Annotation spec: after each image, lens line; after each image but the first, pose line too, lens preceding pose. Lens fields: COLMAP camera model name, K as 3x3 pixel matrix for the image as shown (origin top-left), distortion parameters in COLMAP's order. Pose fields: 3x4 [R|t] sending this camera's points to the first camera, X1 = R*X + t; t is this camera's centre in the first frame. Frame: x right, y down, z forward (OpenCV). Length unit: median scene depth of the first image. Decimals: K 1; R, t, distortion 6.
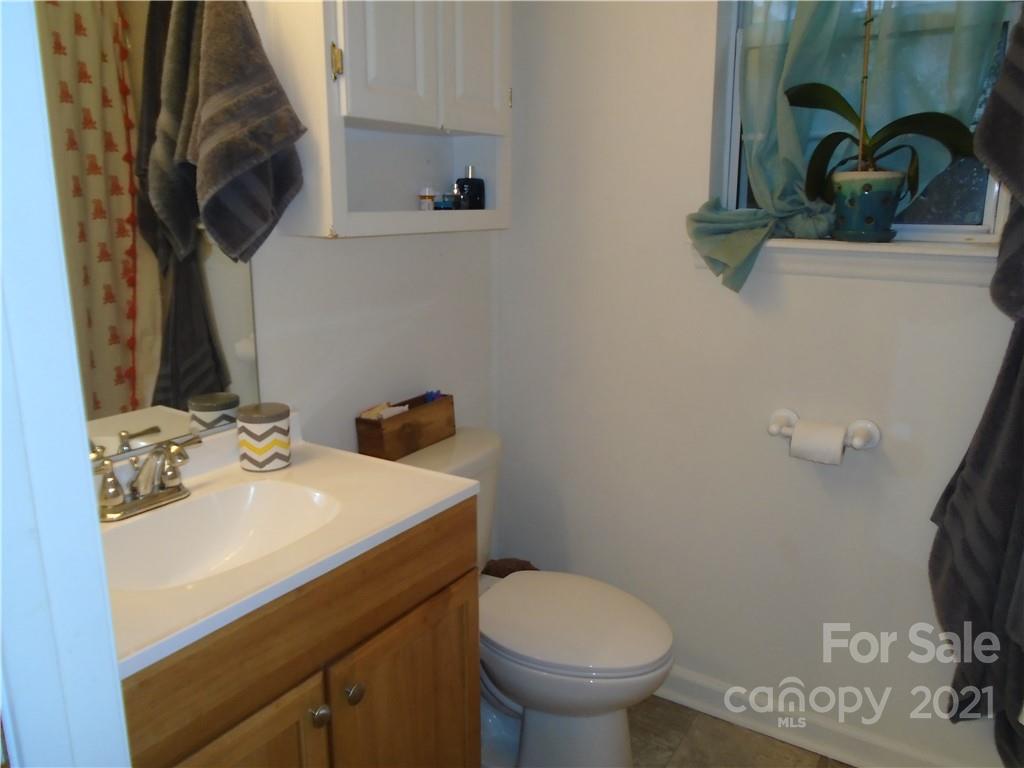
lens RADIAL K [[777.3, 0, 506.5], [0, 777.3, 378.0], [0, 0, 1]] dist [-0.028692, 0.014010]
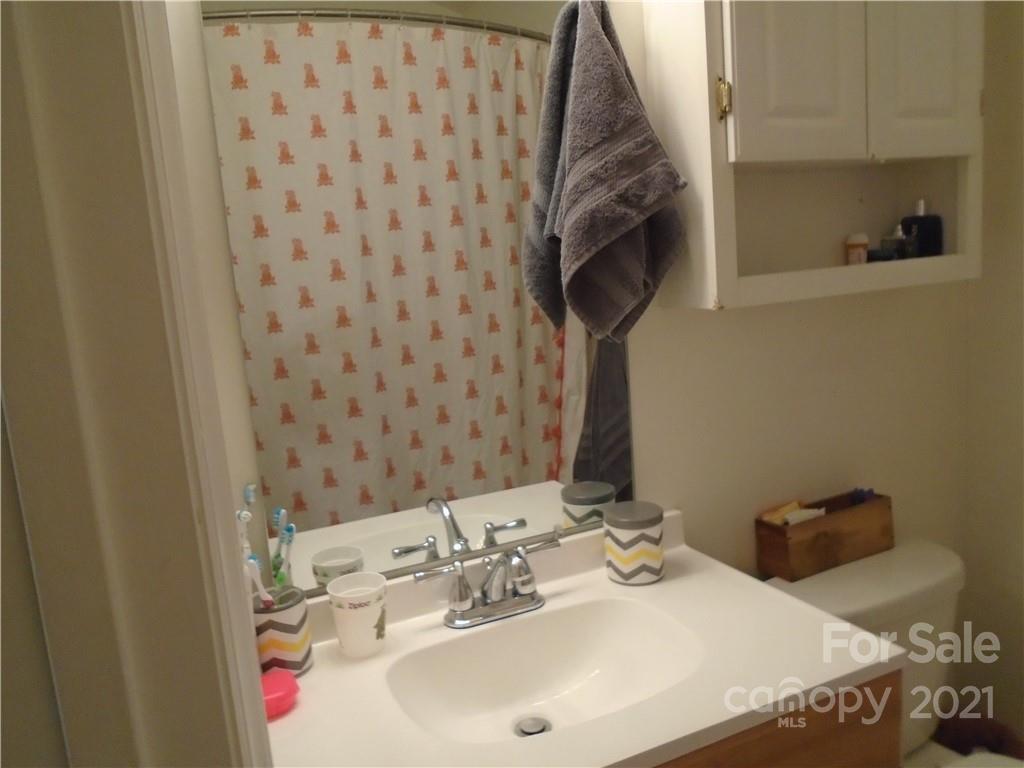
lens RADIAL K [[783.0, 0, 510.4], [0, 783.0, 379.1], [0, 0, 1]] dist [-0.002169, 0.004007]
pose [[0.845526, 0.010556, -0.533830, 0.034574], [-0.039153, 0.998339, -0.042274, -0.064222], [0.532497, 0.056645, 0.844534, 0.185547]]
